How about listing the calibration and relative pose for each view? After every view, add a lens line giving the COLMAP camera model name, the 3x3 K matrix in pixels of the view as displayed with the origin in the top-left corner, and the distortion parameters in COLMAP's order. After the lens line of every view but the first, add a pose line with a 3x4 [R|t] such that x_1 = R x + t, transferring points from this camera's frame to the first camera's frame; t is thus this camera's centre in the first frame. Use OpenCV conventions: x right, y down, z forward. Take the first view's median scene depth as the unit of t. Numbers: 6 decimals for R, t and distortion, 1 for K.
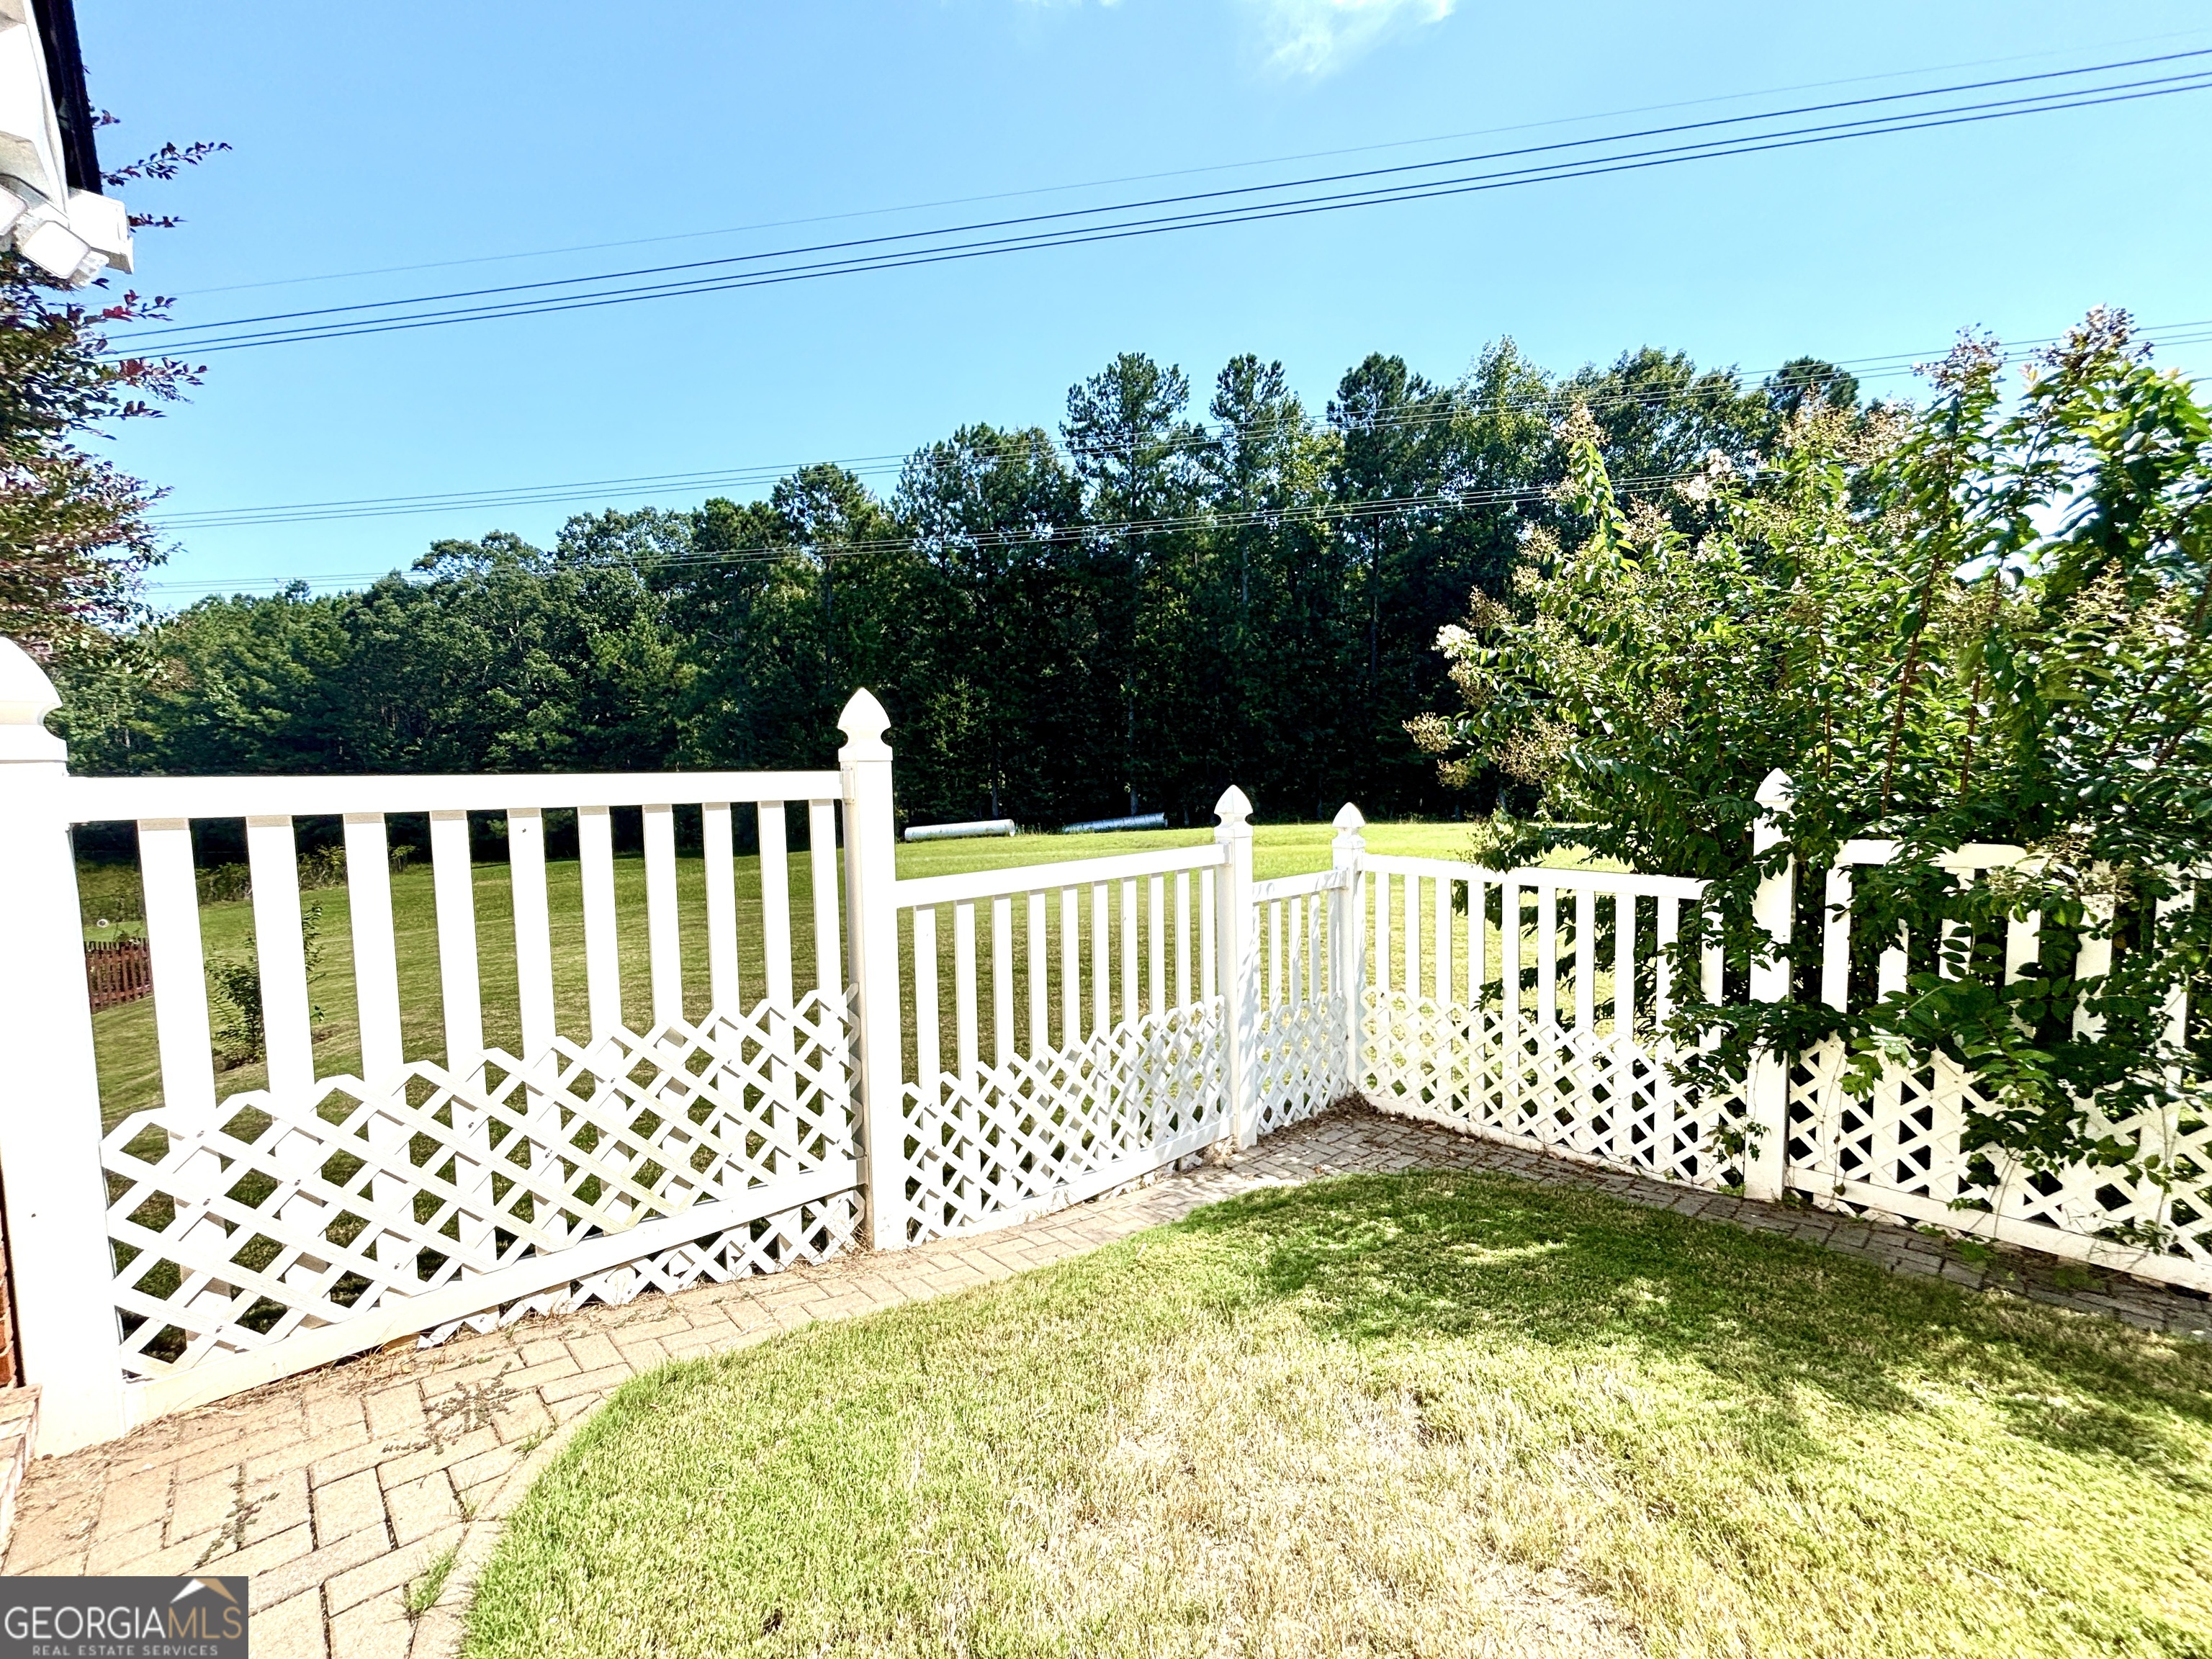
lens RADIAL K [[889.1, 0, 1136.5], [0, 889.1, 844.4], [0, 0, 1]] dist [-0.006269, 0.001916]
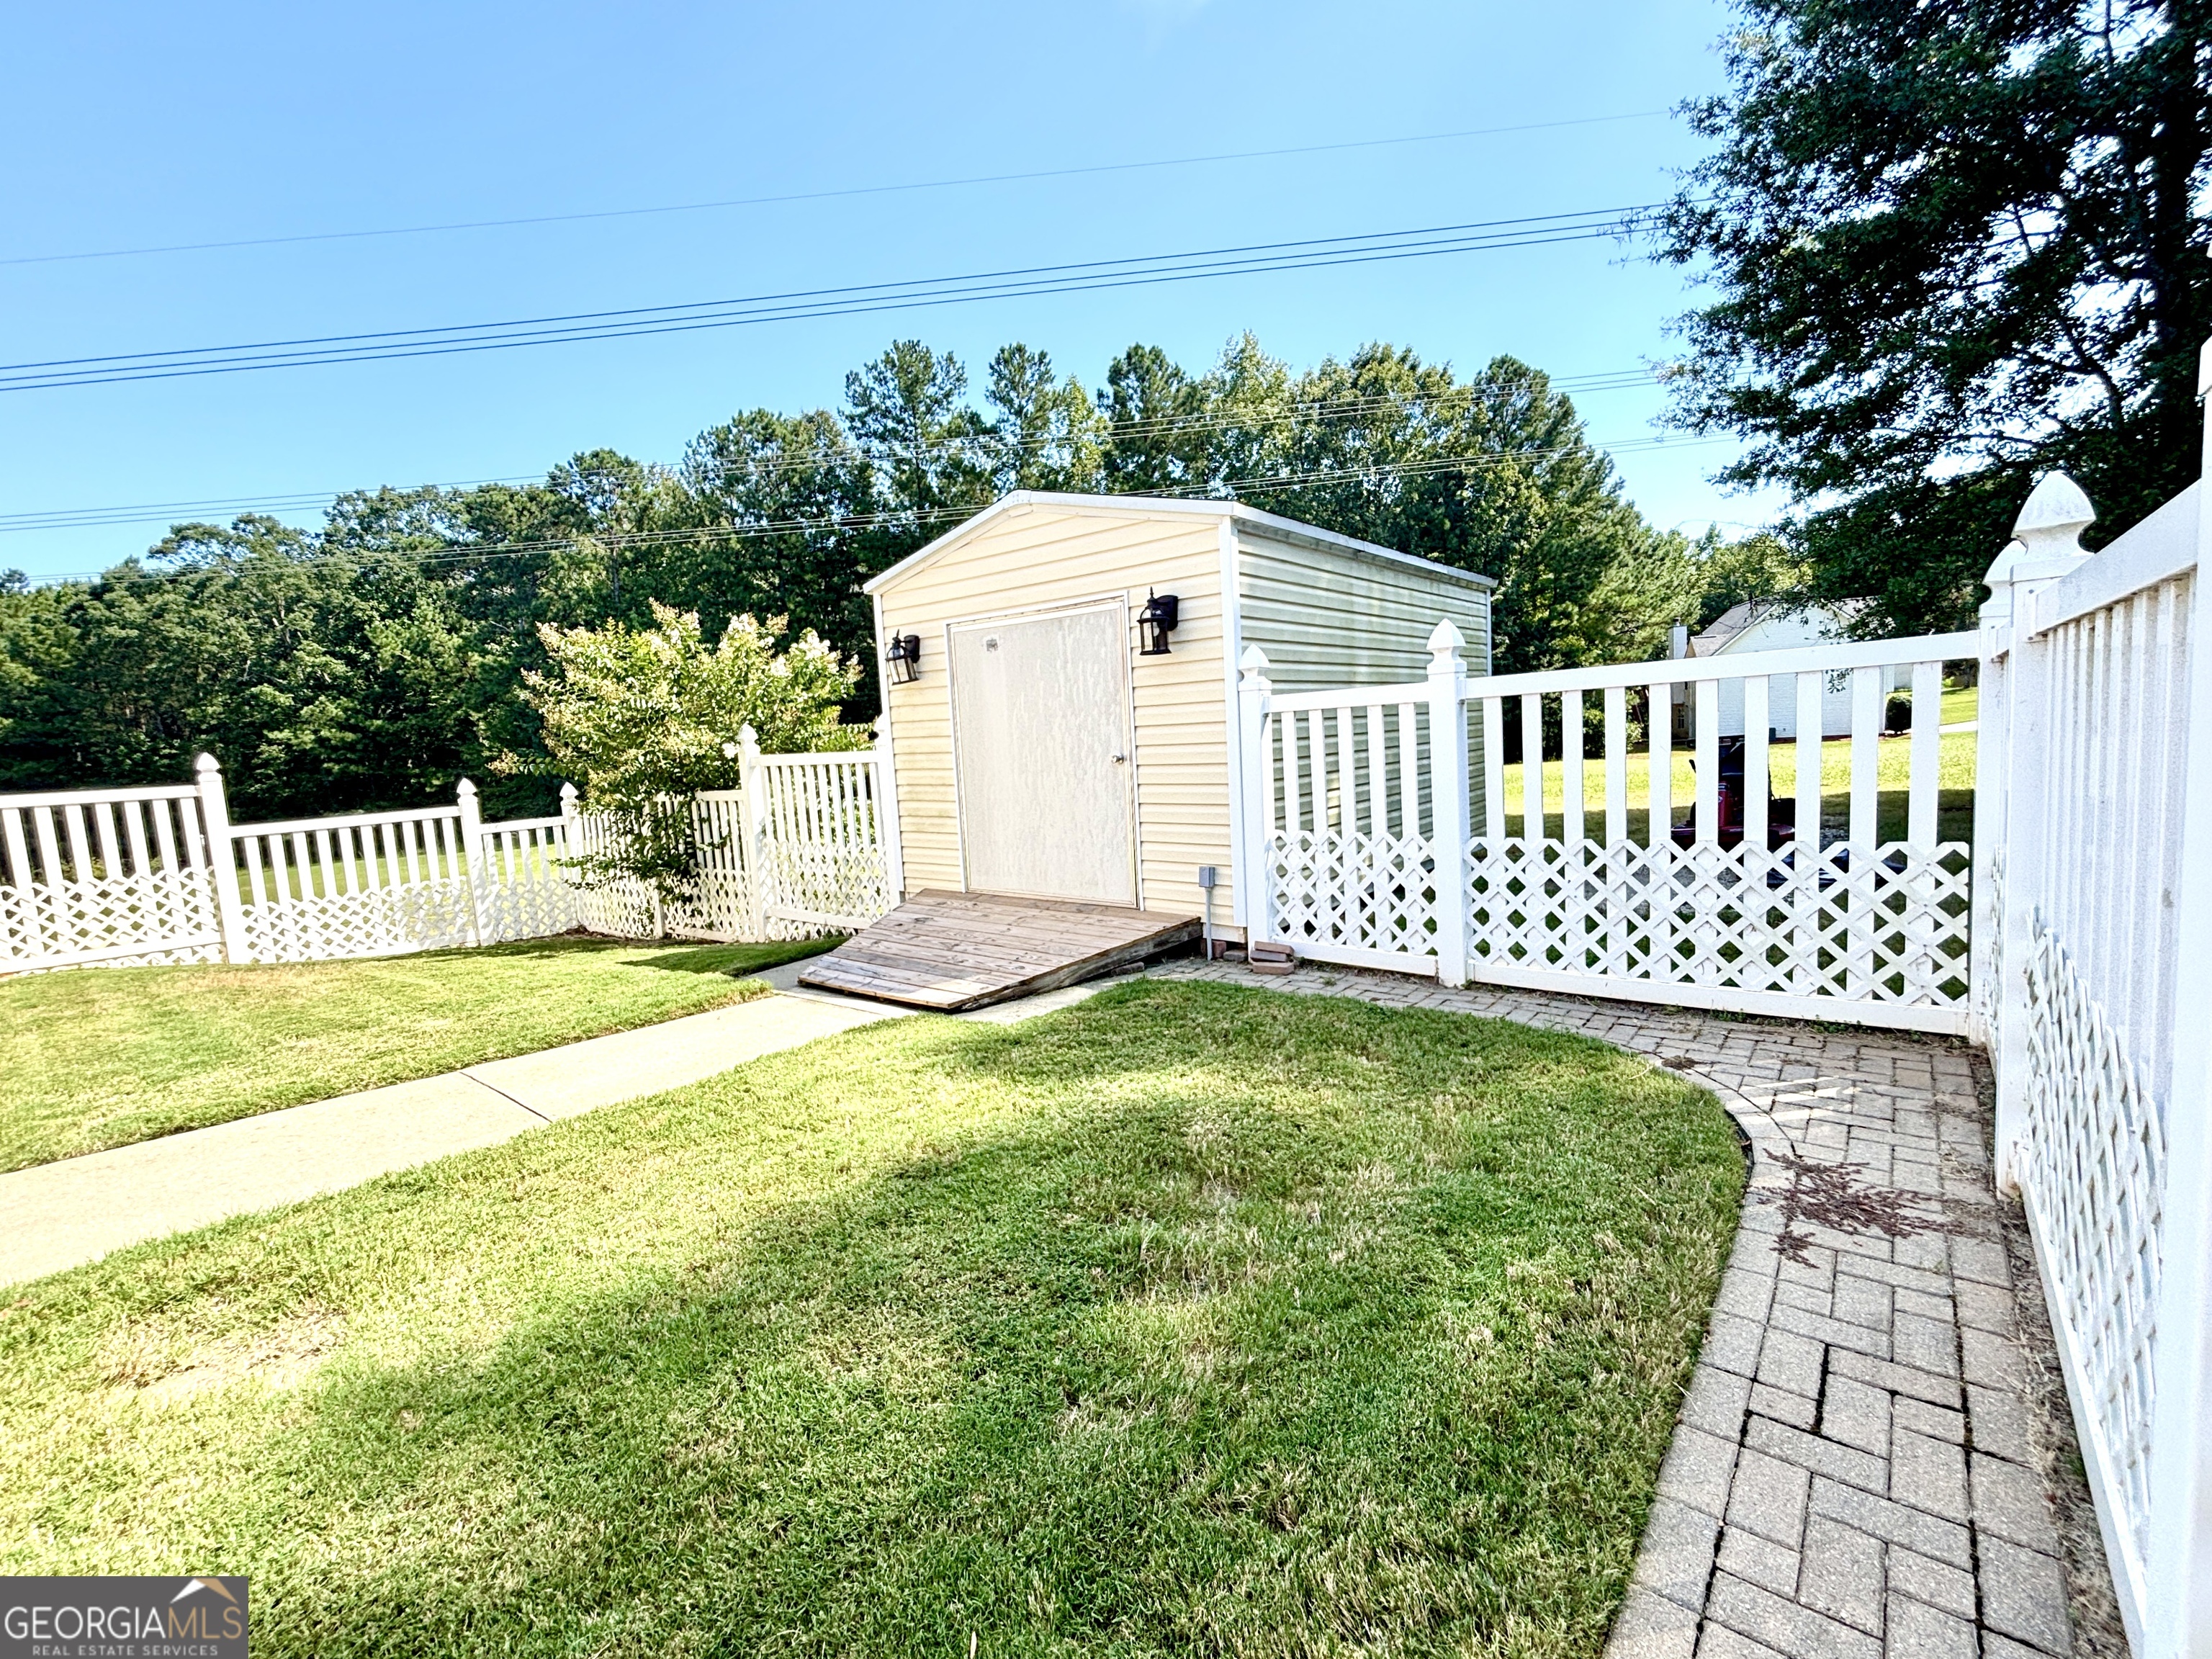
lens RADIAL K [[889.1, 0, 1133.3], [0, 889.1, 846.1], [0, 0, 1]] dist [-0.006269, 0.001916]
pose [[0.989874, -0.059487, 0.128885, 0.083719], [0.054226, 0.997561, 0.043959, 0.005370], [-0.131186, -0.036525, 0.990685, -0.079807]]
